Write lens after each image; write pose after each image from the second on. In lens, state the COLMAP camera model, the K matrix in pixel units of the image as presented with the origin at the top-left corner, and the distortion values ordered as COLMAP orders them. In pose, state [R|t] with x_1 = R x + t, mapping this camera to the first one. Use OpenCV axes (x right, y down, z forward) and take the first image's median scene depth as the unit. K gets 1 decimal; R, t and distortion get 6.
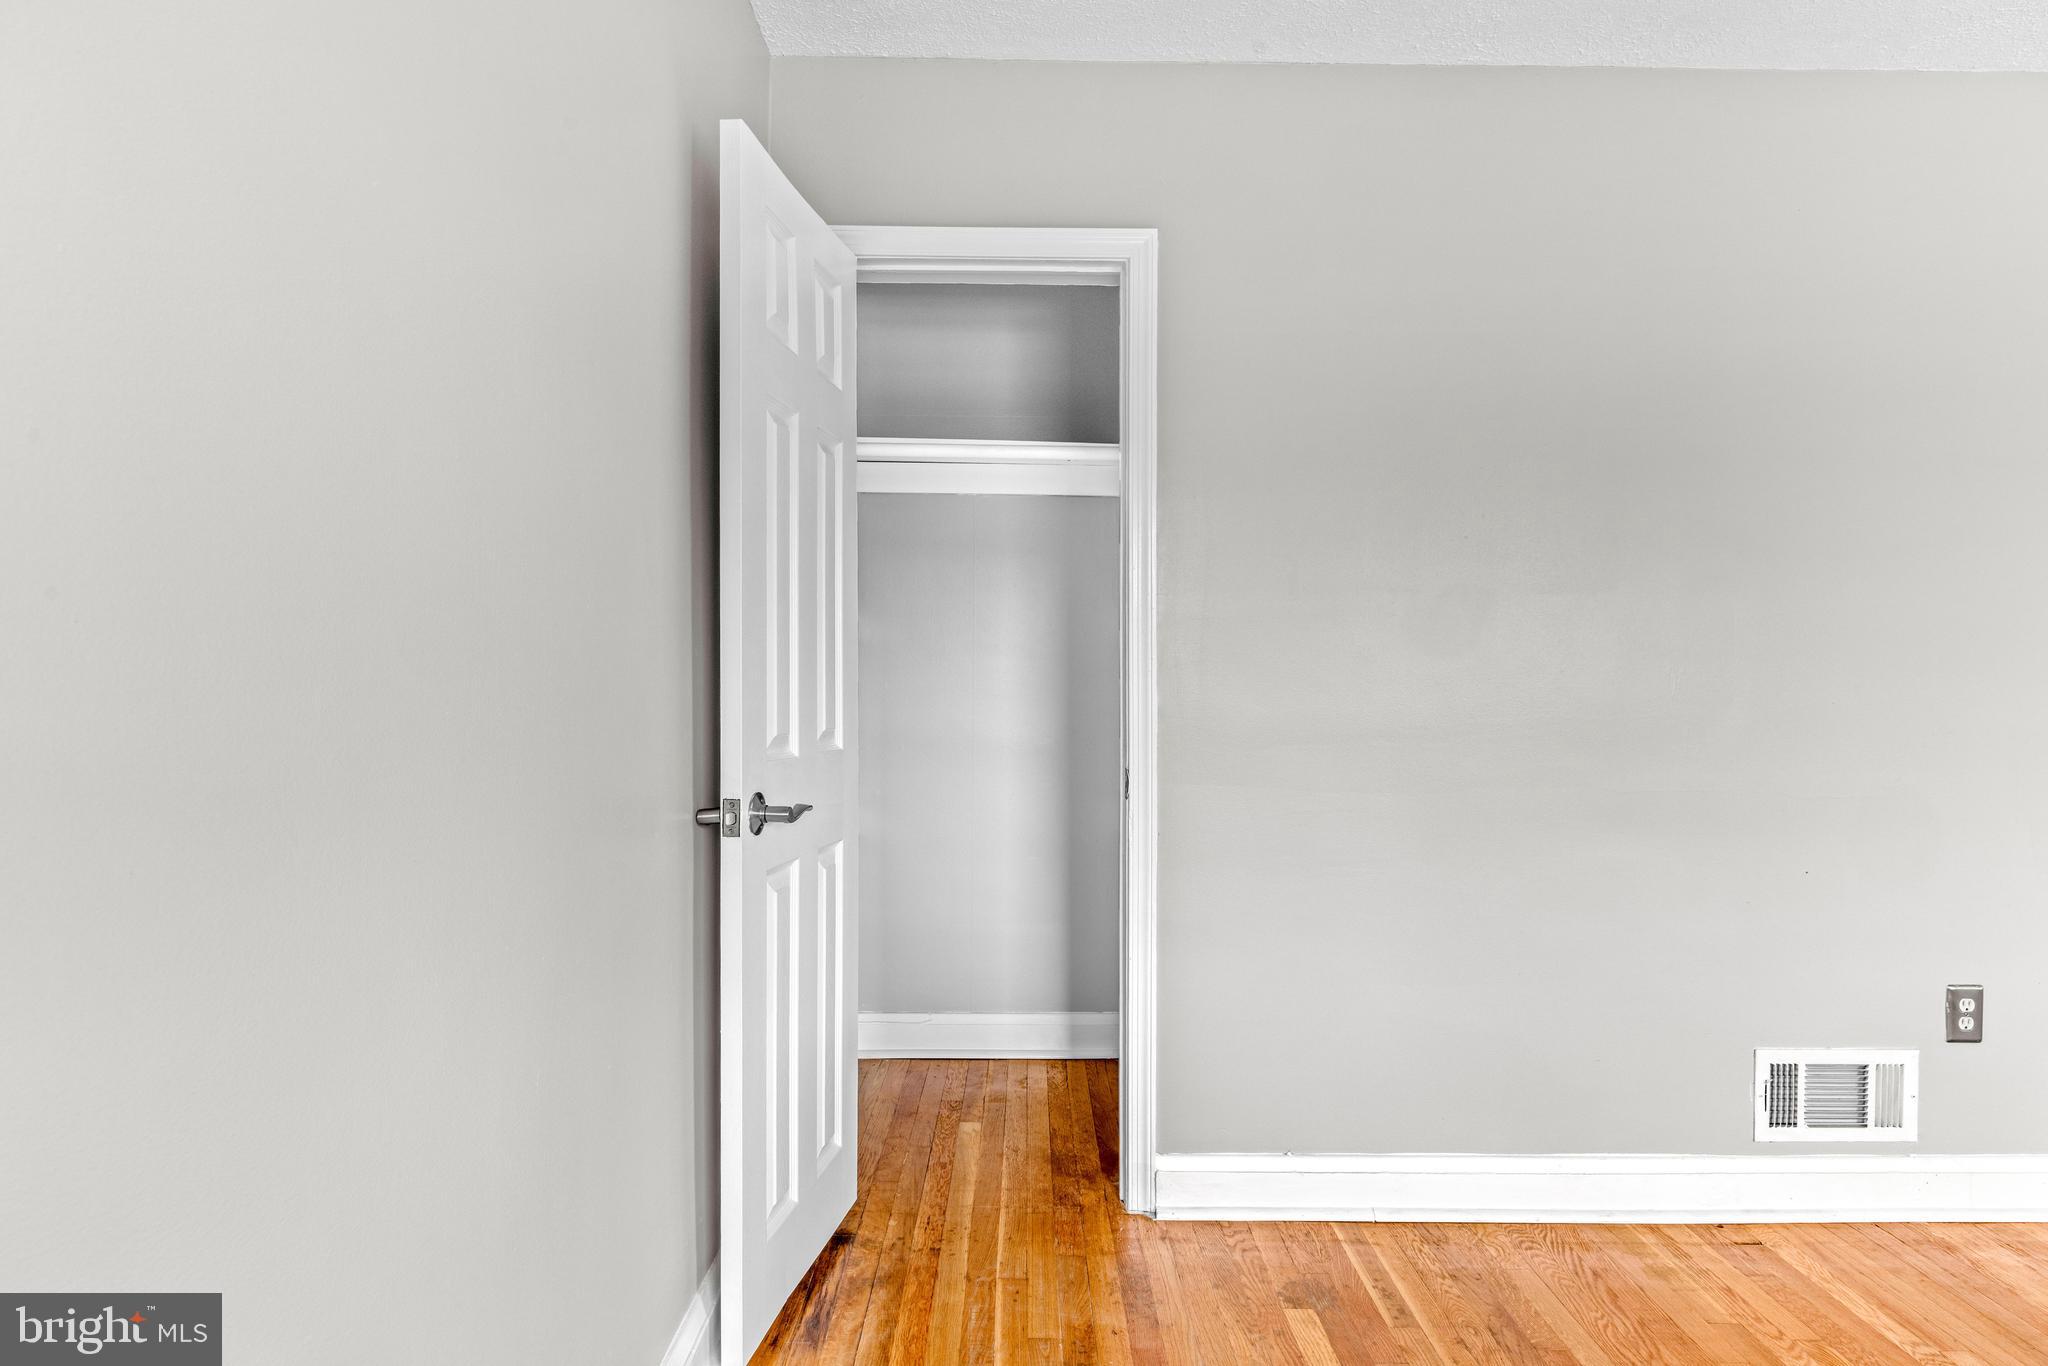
lens RADIAL K [[1174.0, 0, 1024.0], [0, 1174.0, 683.0], [0, 0, 1]] dist [-0.002685, -0.000817]
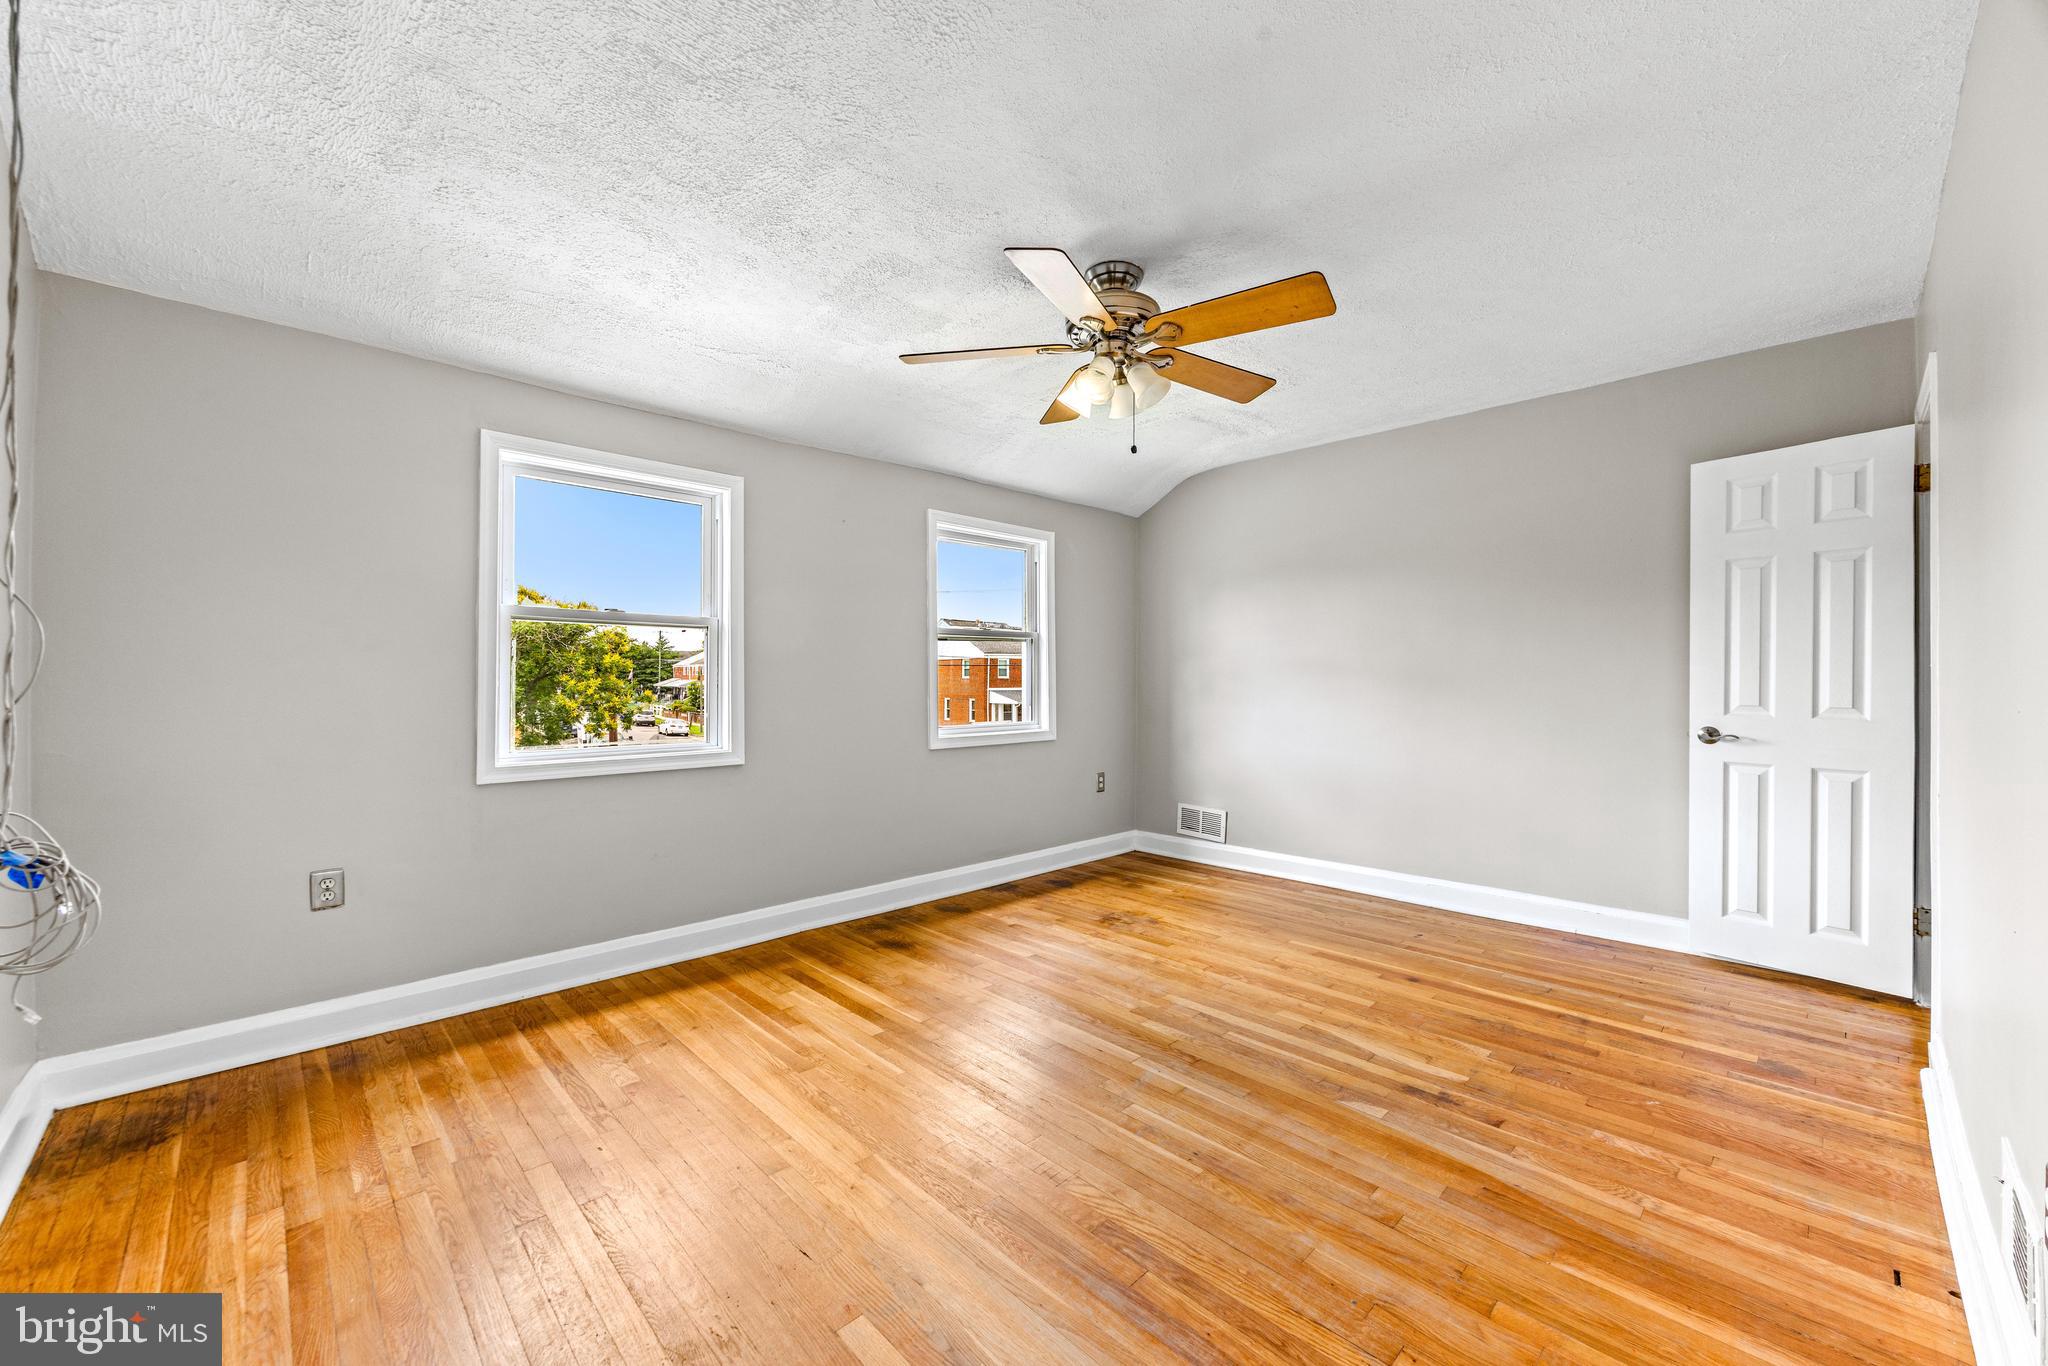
lens RADIAL K [[777.5, 0, 1023.0], [0, 777.5, 686.2], [0, 0, 1]] dist [-0.000318, -0.000076]
pose [[-0.729278, 0.000964, -0.684216, 1.535431], [-0.008453, 0.999910, 0.010419, 0.002533], [0.684165, 0.013382, -0.729205, 0.951908]]
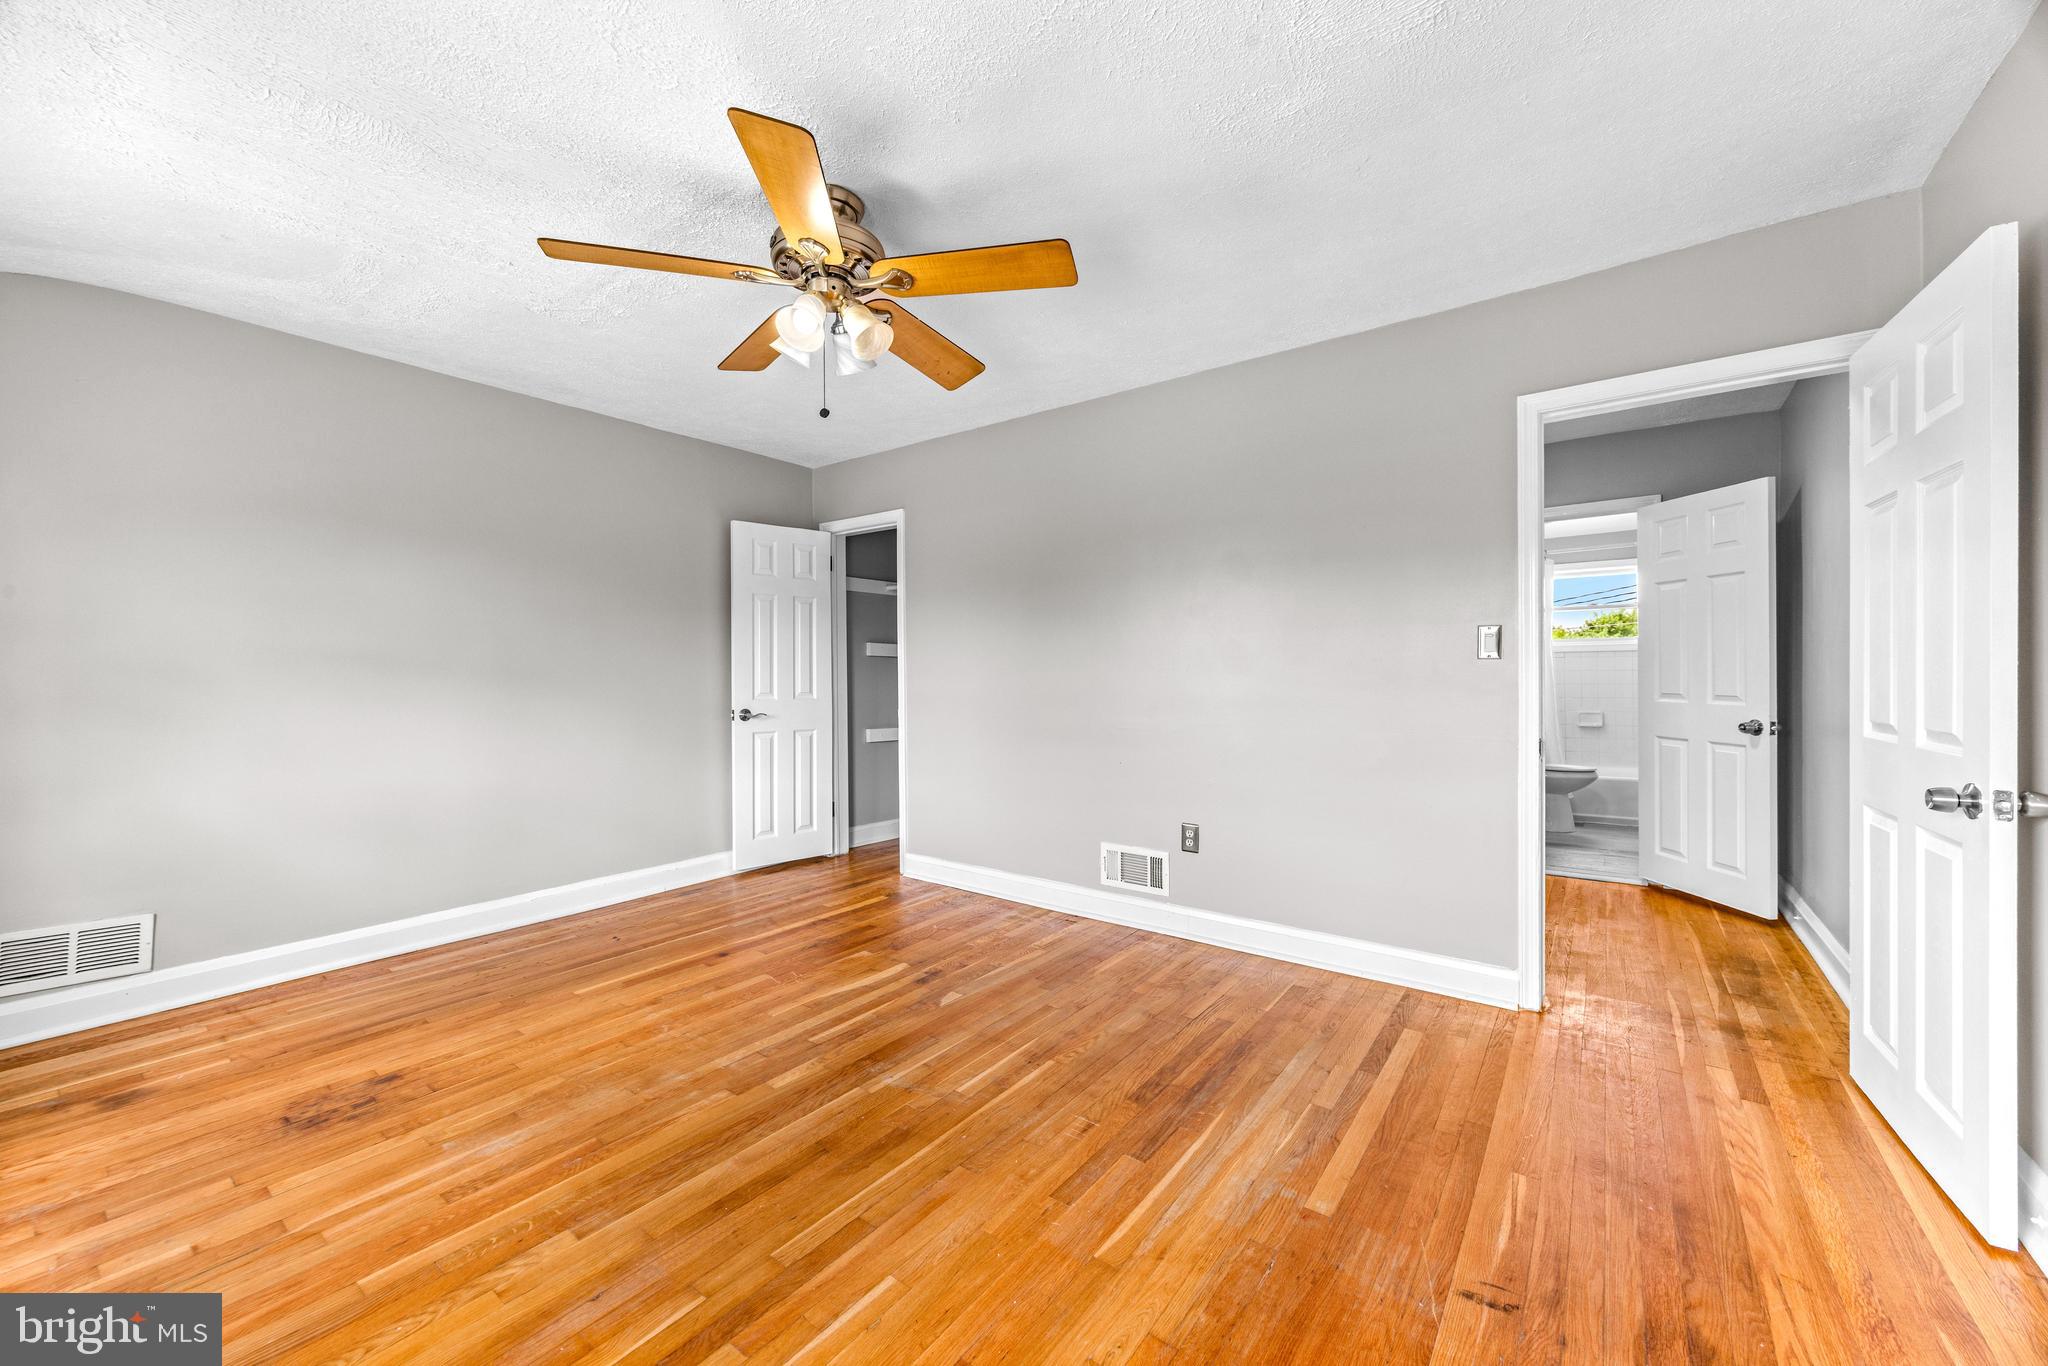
lens RADIAL K [[788.8, 0, 1008.0], [0, 788.8, 674.1], [0, 0, 1]] dist [-0.000909, -0.000196]
pose [[0.783753, -0.006837, -0.621035, 1.460266], [0.002451, 0.999966, -0.007915, 0.008704], [0.621068, 0.004681, 0.783743, -0.278680]]
